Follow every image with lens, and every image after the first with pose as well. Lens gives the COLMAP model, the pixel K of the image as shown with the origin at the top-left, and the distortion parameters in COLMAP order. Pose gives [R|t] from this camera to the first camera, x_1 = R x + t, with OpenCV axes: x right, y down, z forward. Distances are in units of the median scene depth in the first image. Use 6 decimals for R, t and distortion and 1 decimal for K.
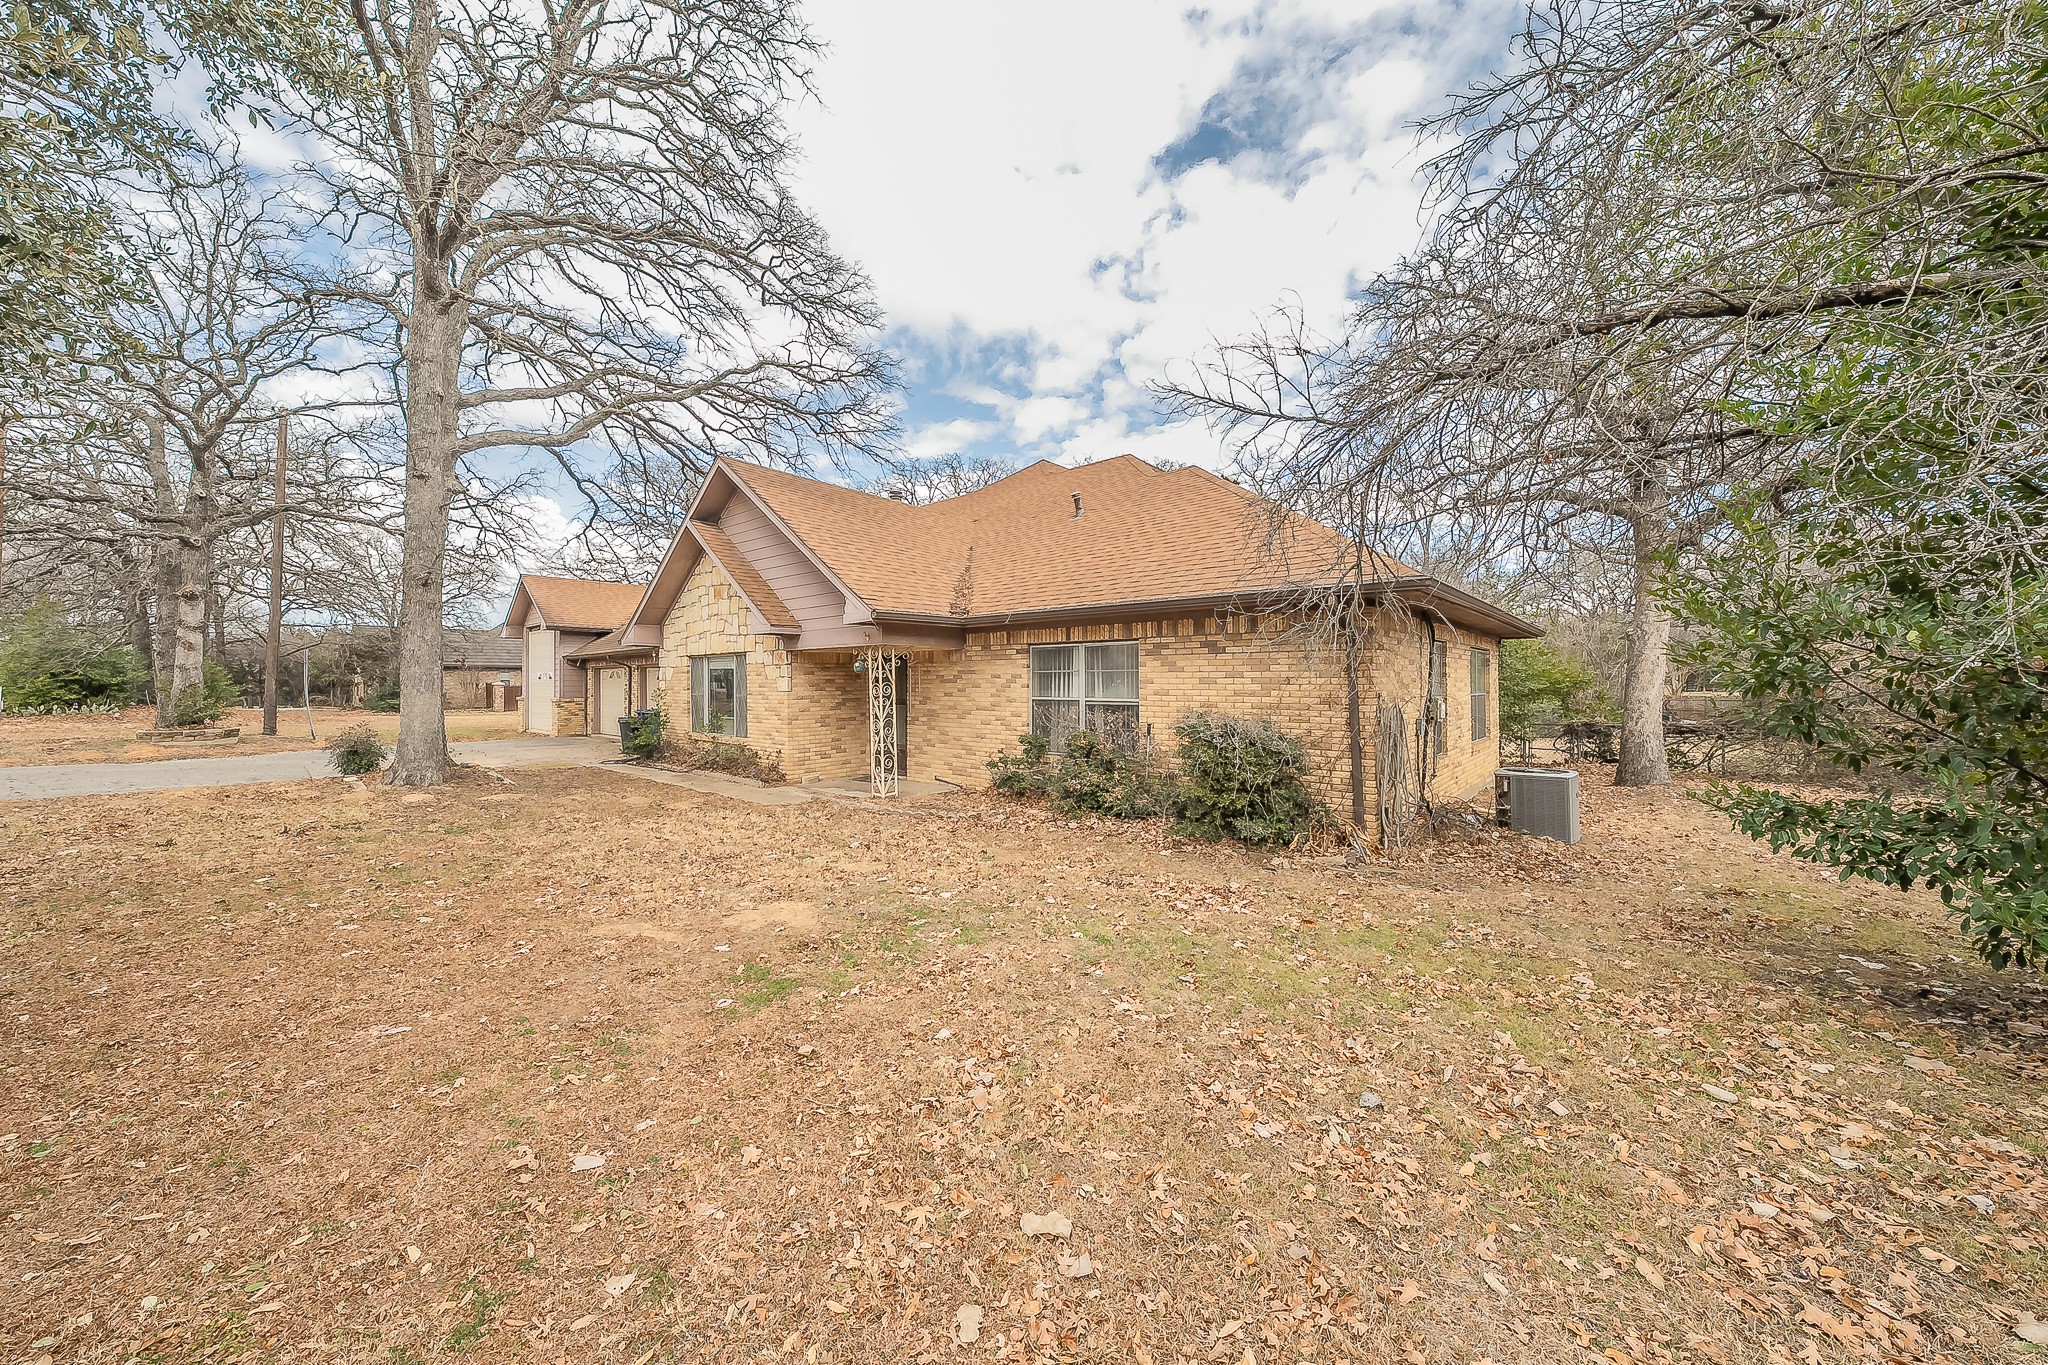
lens RADIAL K [[707.4, 0, 1030.3], [0, 707.4, 681.1], [0, 0, 1]] dist [-0.000567, 0.000014]
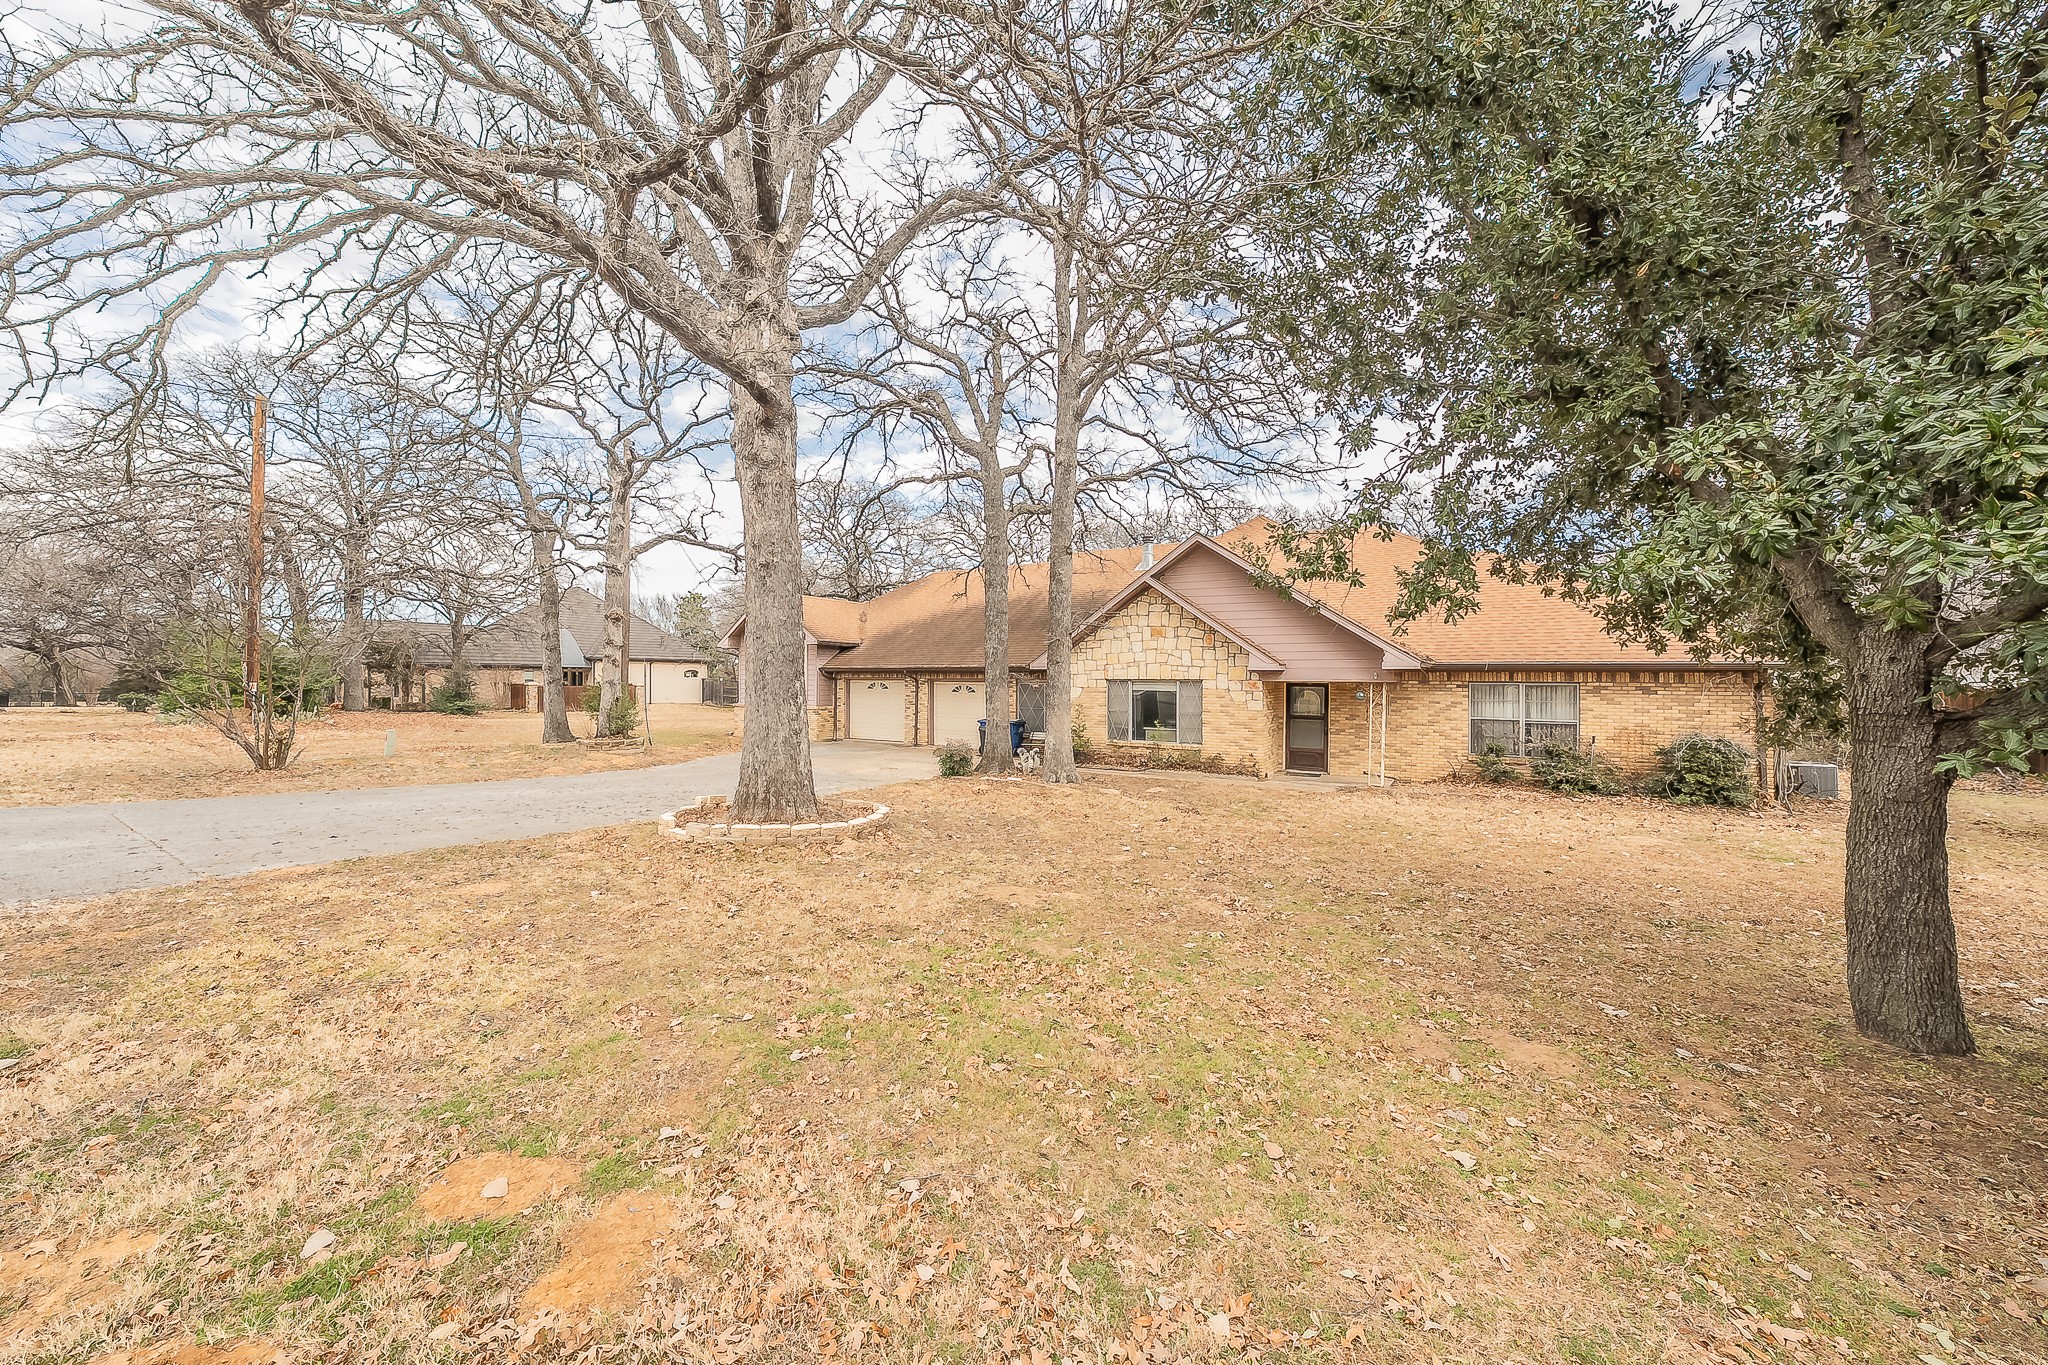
lens RADIAL K [[707.4, 0, 1018.2], [0, 707.4, 685.3], [0, 0, 1]] dist [-0.000567, 0.000014]
pose [[0.988256, 0.018594, 0.151670, -1.061336], [-0.018439, 0.999827, -0.002429, -0.021272], [-0.151688, -0.000396, 0.988428, -0.301456]]
